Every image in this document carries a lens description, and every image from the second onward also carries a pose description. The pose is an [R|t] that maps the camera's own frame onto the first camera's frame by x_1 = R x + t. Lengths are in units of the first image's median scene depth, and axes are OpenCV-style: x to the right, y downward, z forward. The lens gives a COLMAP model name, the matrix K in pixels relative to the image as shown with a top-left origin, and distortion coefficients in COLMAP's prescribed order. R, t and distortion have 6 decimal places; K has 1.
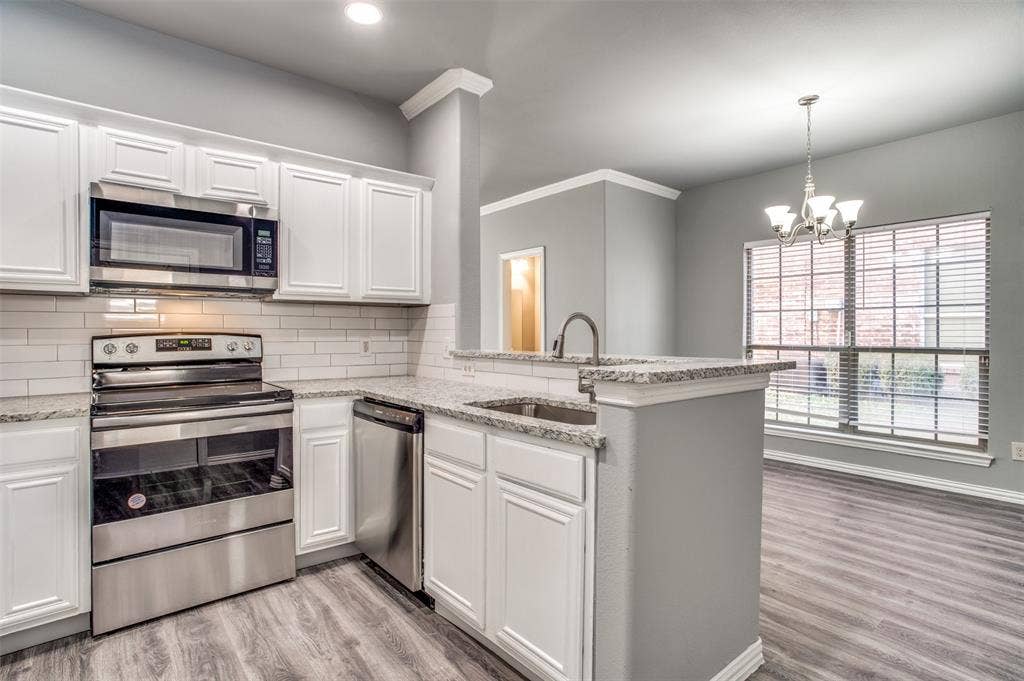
lens RADIAL K [[514.1, 0, 493.1], [0, 514.1, 327.8], [0, 0, 1]] dist [-0.003726, 0.000428]
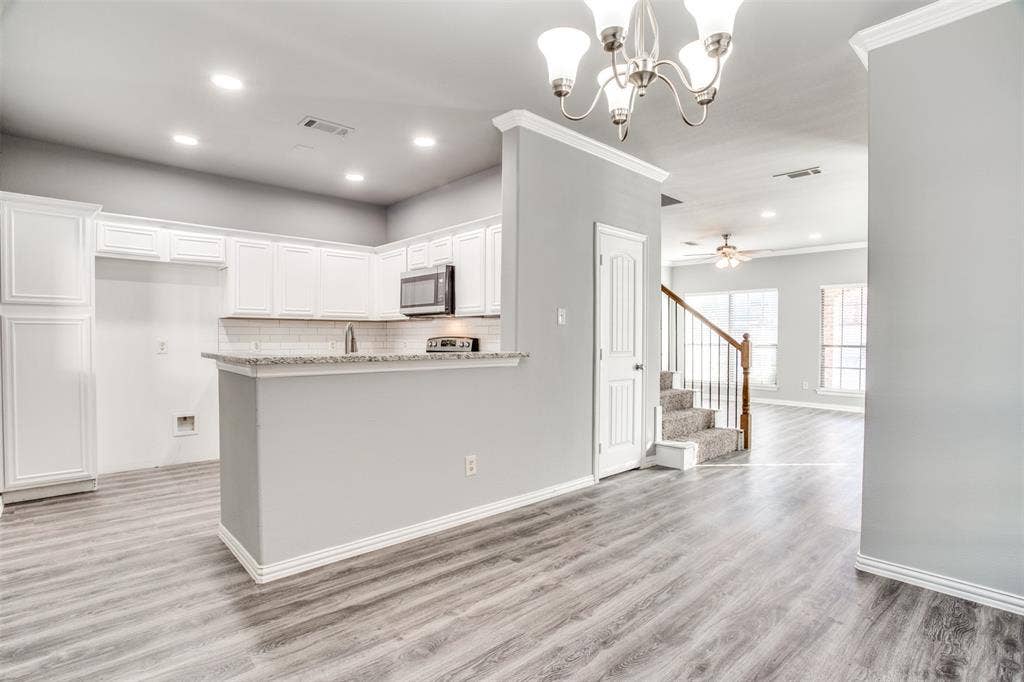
lens RADIAL K [[501.4, 0, 515.5], [0, 501.4, 345.2], [0, 0, 1]] dist [-0.071267, 0.021246]
pose [[0.078085, 0.020045, -0.996745, 1.328010], [0.006101, 0.999770, 0.020583, 0.003620], [0.996928, -0.007688, 0.077944, 1.144434]]
